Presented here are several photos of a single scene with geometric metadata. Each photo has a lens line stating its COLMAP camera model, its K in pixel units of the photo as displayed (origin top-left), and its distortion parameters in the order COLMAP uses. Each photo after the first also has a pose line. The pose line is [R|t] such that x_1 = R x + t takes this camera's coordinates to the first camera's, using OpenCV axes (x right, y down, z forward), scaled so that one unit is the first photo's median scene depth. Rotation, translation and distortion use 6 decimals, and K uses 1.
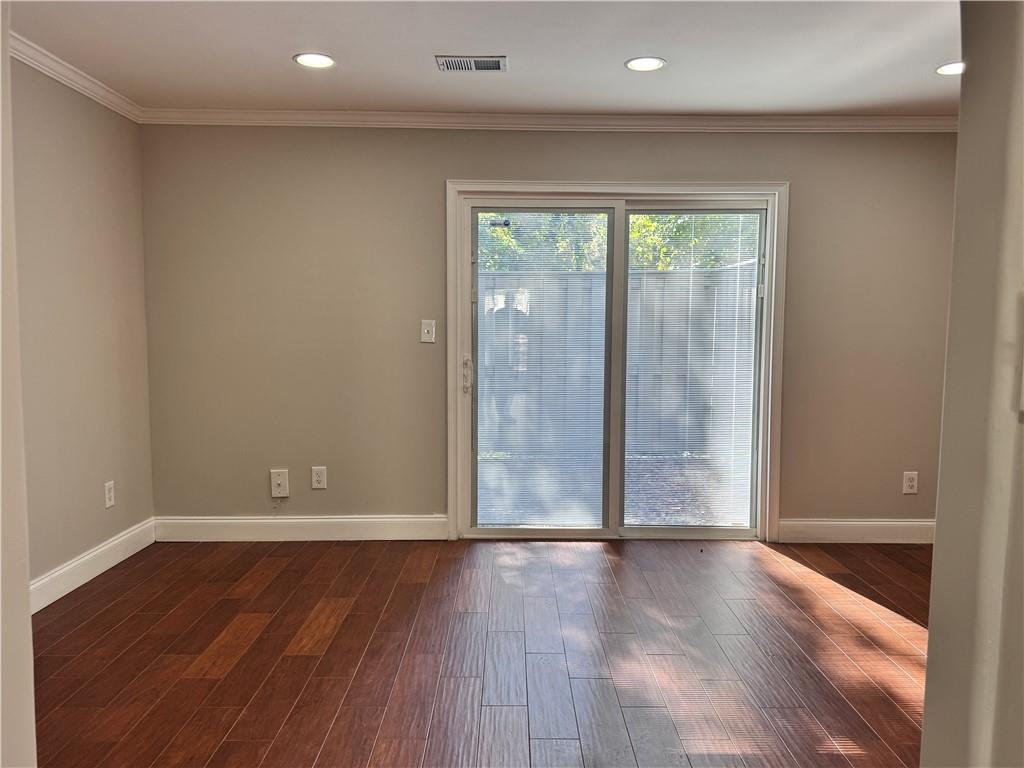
lens RADIAL K [[794.2, 0, 510.9], [0, 794.2, 387.7], [0, 0, 1]] dist [0.052094, -0.007840]
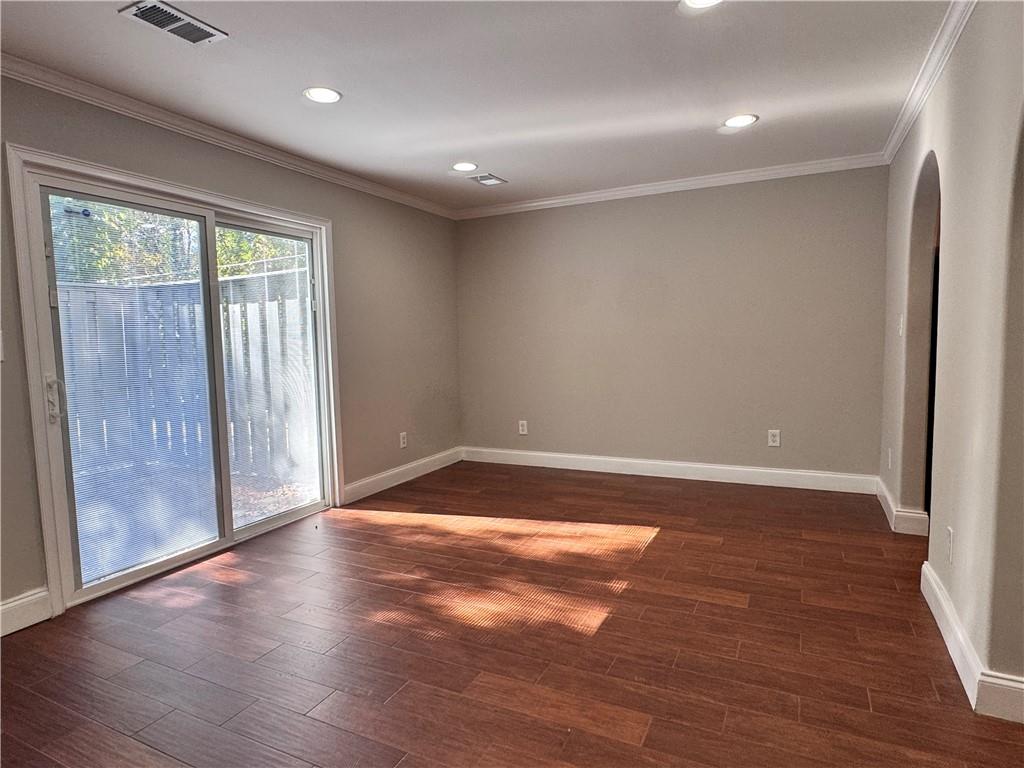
lens RADIAL K [[598.6, 0, 509.9], [0, 598.6, 378.4], [0, 0, 1]] dist [0.021039, -0.002917]
pose [[0.445733, -0.077934, 0.891767, -0.385306], [0.094902, 0.994703, 0.039495, -0.018357], [-0.890121, 0.067026, 0.450768, 0.332431]]
